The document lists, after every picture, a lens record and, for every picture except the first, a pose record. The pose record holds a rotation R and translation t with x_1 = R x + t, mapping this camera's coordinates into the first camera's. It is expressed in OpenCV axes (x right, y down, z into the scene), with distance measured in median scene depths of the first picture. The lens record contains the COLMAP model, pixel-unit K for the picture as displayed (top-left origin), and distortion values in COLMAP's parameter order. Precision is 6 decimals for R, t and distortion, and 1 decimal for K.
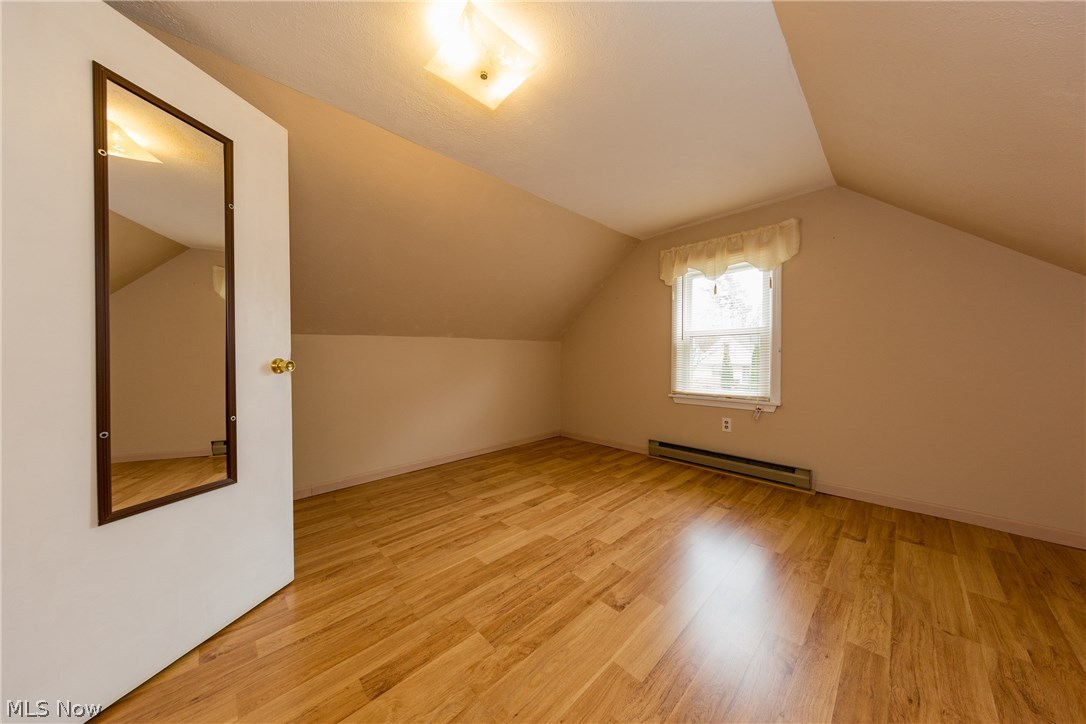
lens RADIAL K [[345.7, 0, 546.9], [0, 345.7, 361.8], [0, 0, 1]] dist [0.000975, -0.000061]
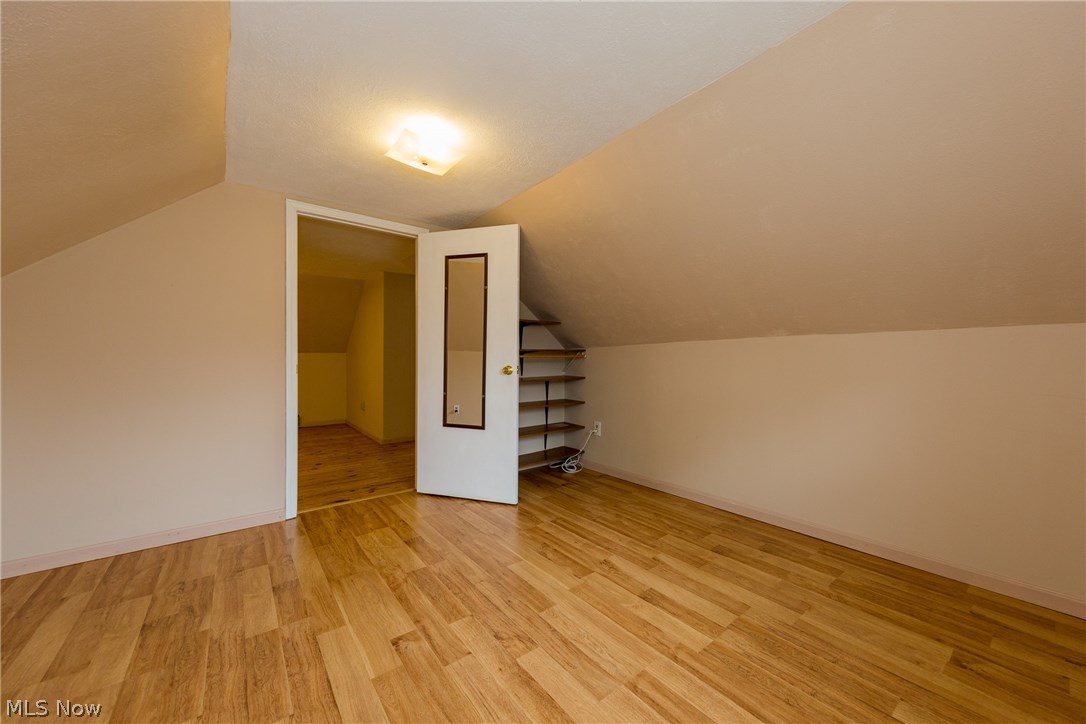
lens RADIAL K [[396.7, 0, 545.5], [0, 396.7, 364.2], [0, 0, 1]] dist [-0.000094, -0.000026]
pose [[-0.101965, 0.017962, -0.994626, 0.786868], [-0.016094, 0.999676, 0.019704, -0.041675], [0.994658, 0.018017, -0.101643, 0.965697]]
